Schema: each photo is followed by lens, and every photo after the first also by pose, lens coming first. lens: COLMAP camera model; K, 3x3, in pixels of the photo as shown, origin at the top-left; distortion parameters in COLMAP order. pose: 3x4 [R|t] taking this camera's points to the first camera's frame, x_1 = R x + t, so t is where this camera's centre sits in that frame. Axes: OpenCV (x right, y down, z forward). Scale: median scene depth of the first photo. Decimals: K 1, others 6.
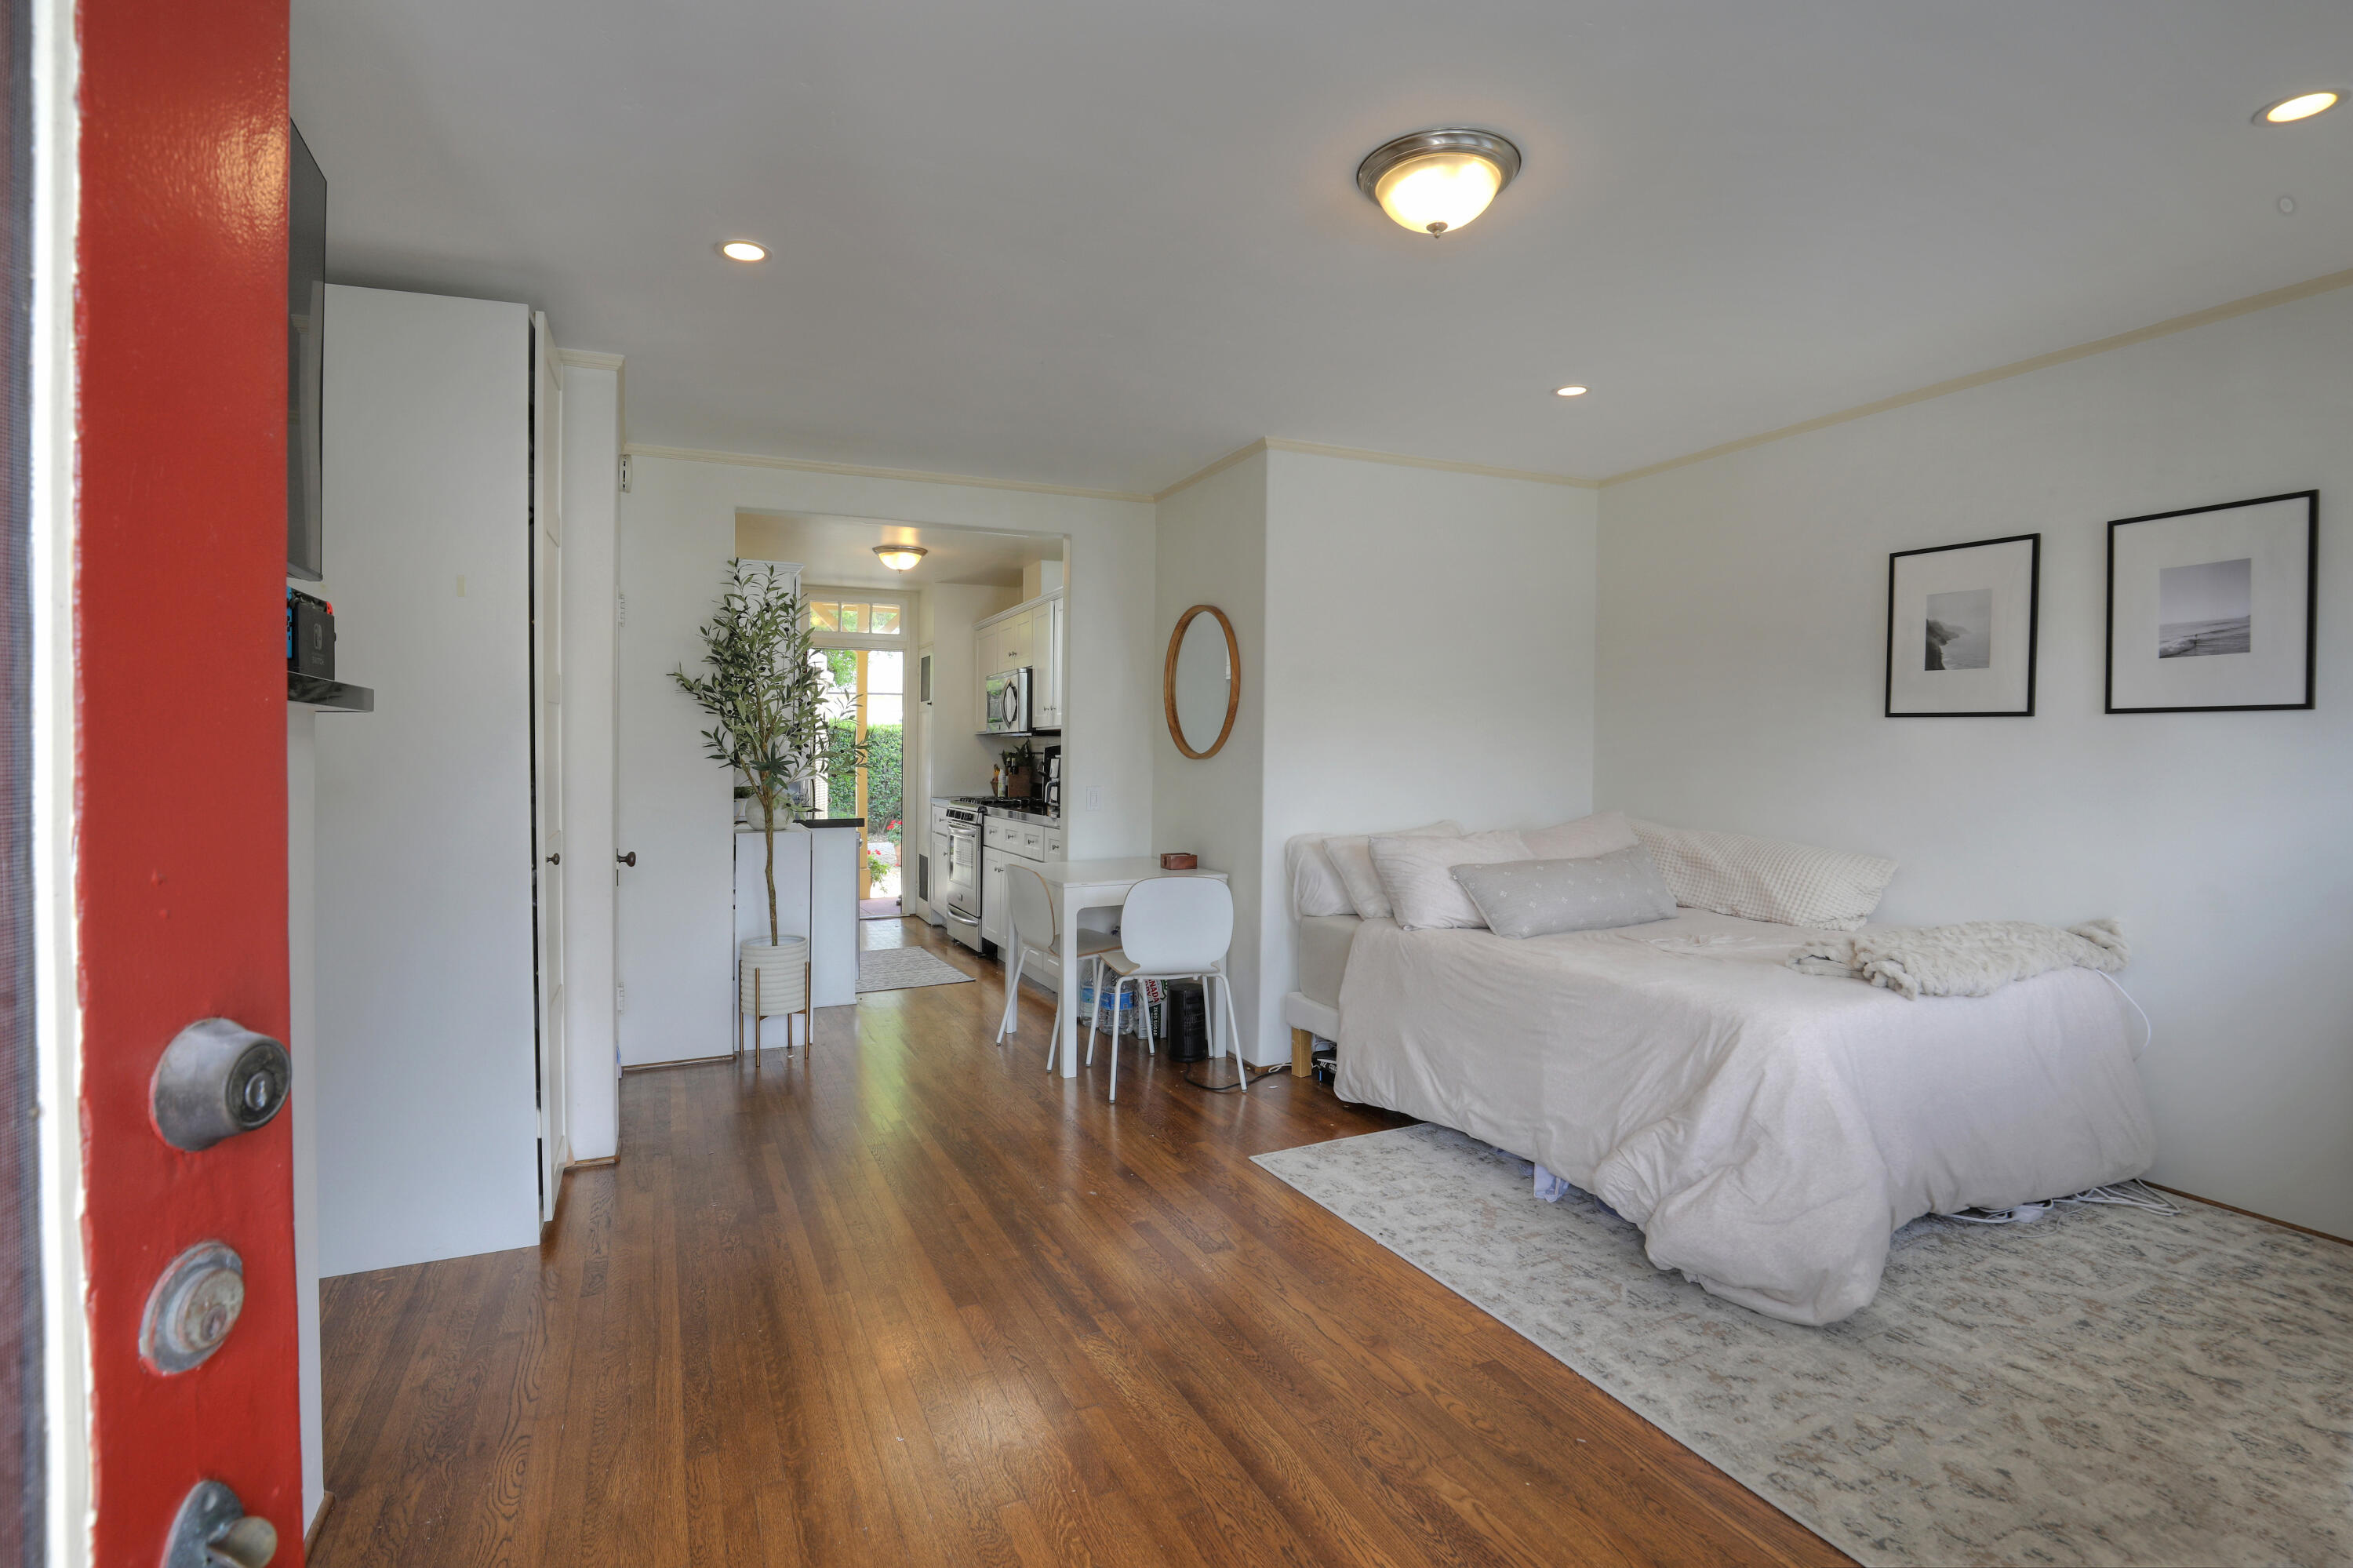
lens RADIAL K [[1137.1, 0, 1175.7], [0, 1137.1, 776.8], [0, 0, 1]] dist [-0.018733, -0.000106]
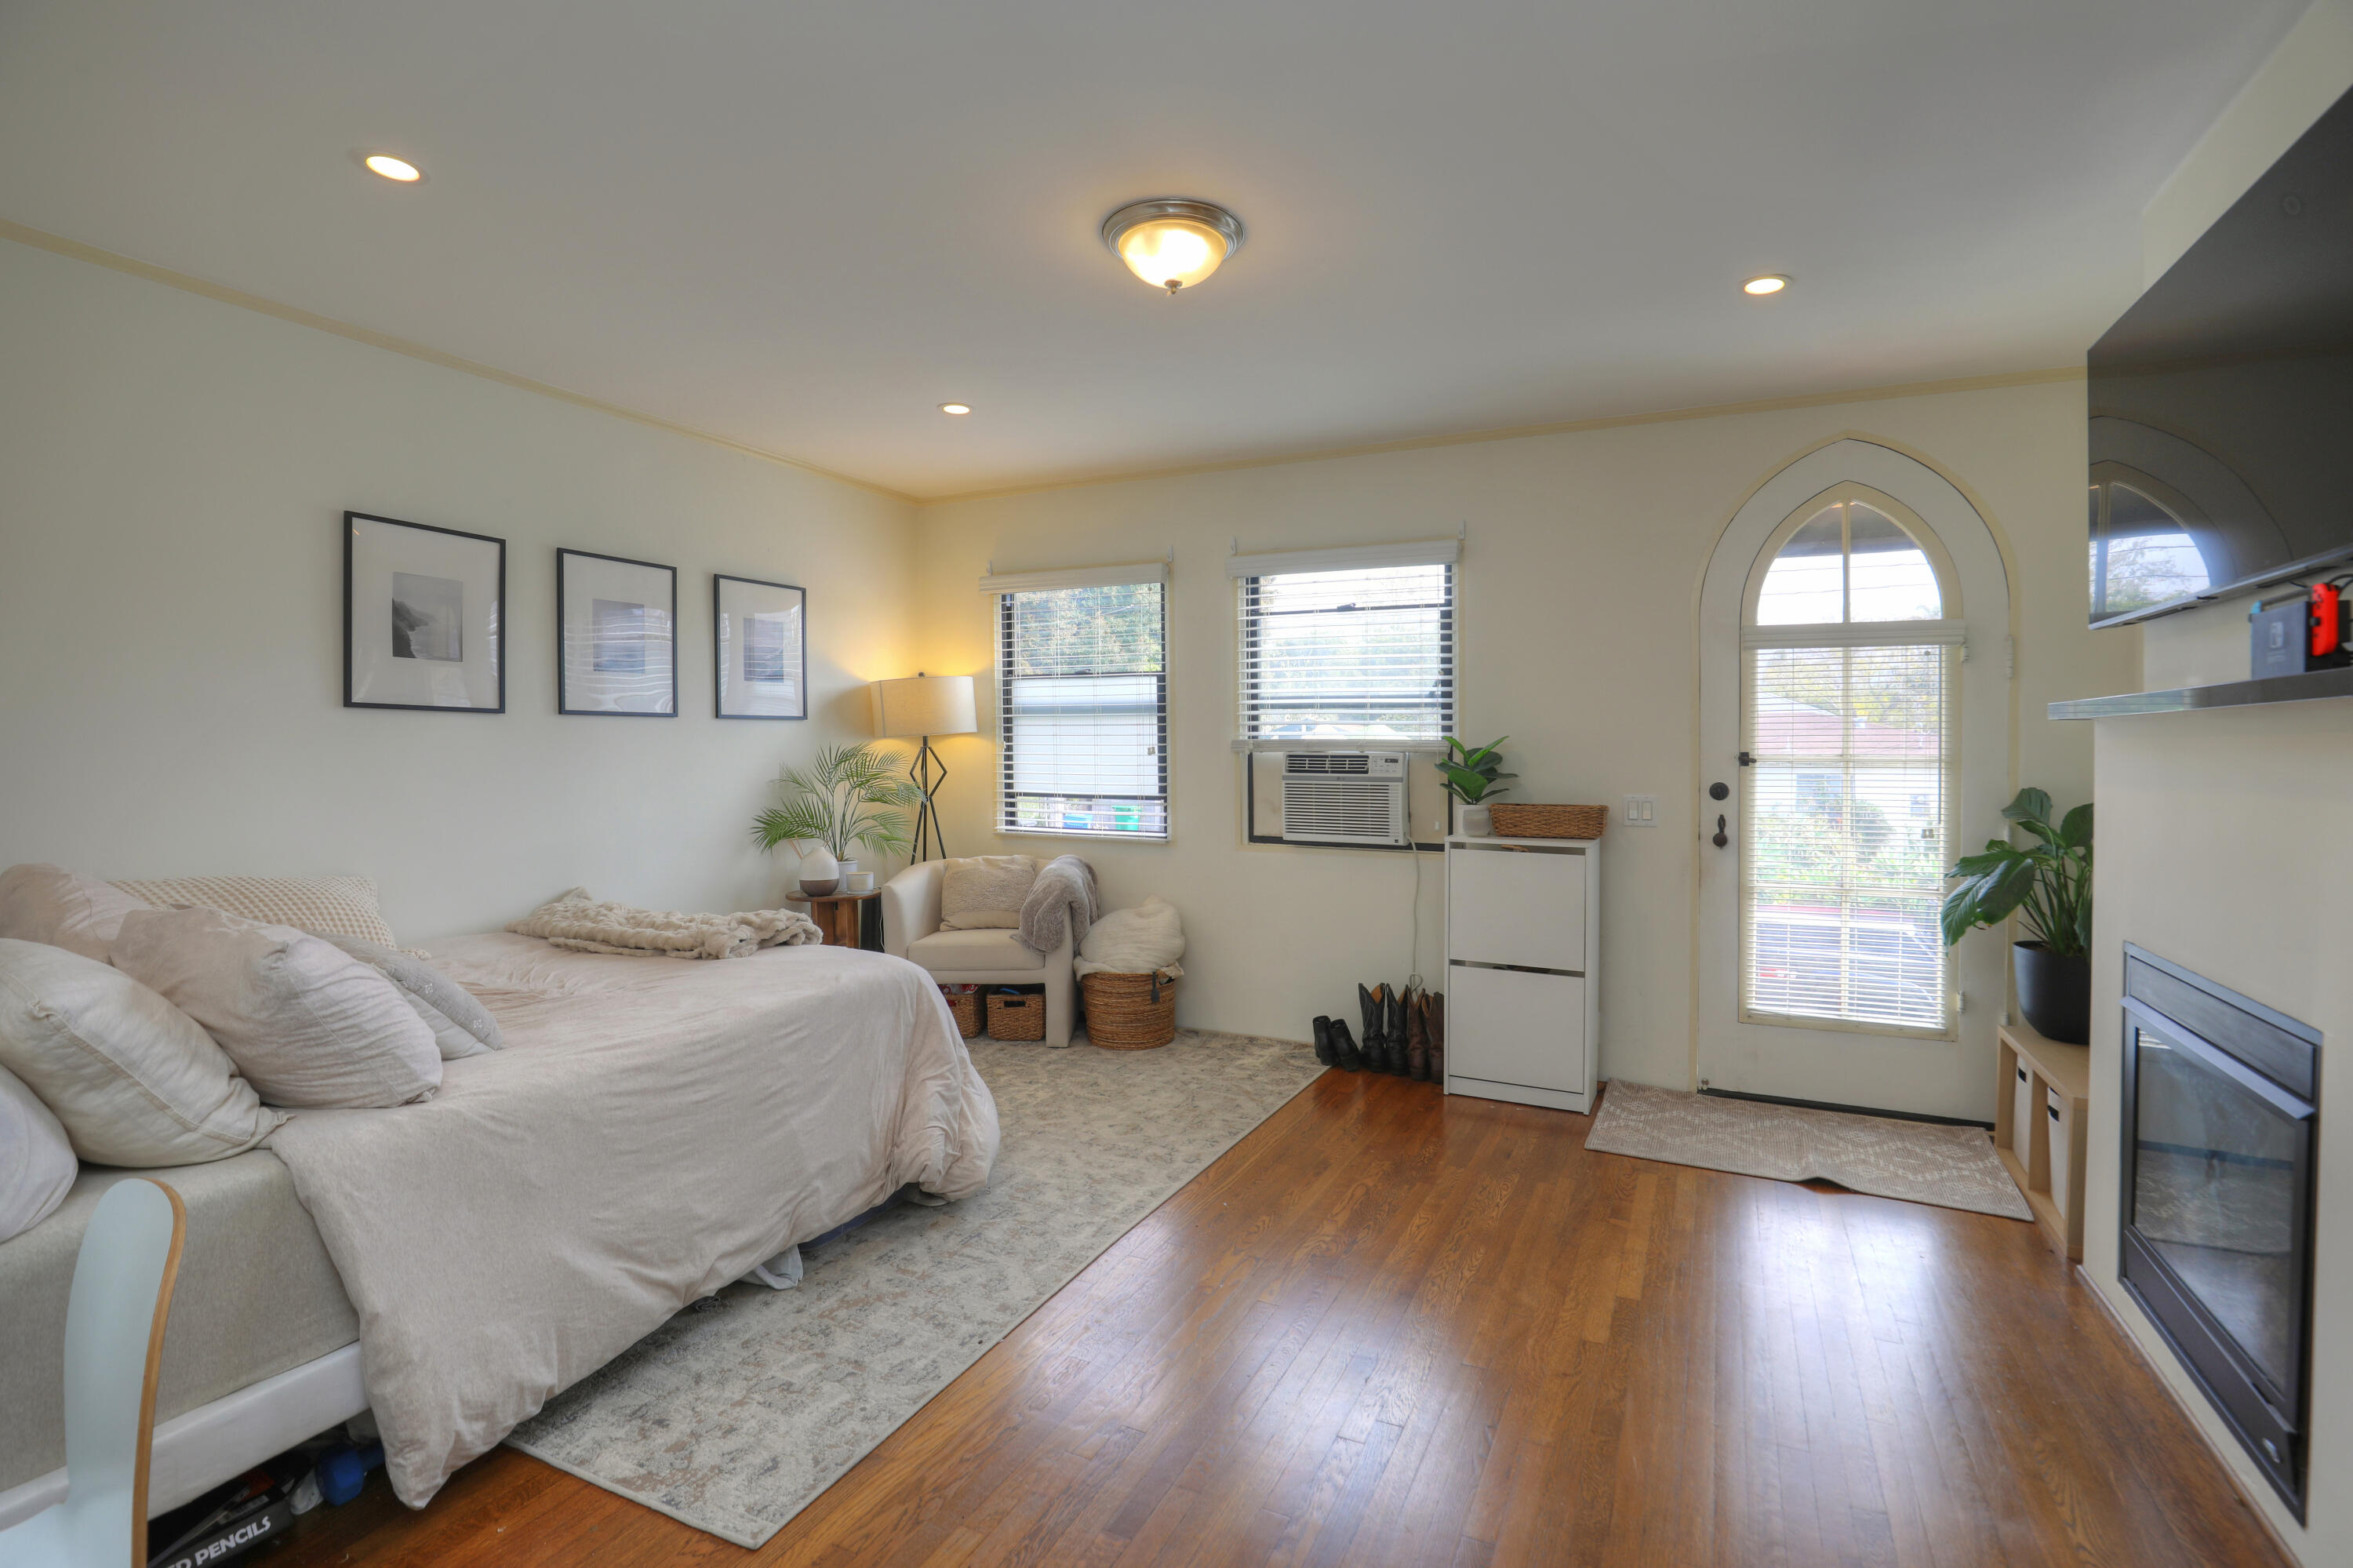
lens RADIAL K [[1091.9, 0, 1198.1], [0, 1091.9, 764.9], [0, 0, 1]] dist [-0.024396, 0.000187]
pose [[-0.644234, -0.014502, 0.764691, -0.485911], [0.015557, 0.999365, 0.032059, -0.031702], [-0.764670, 0.032550, -0.643600, 1.309061]]
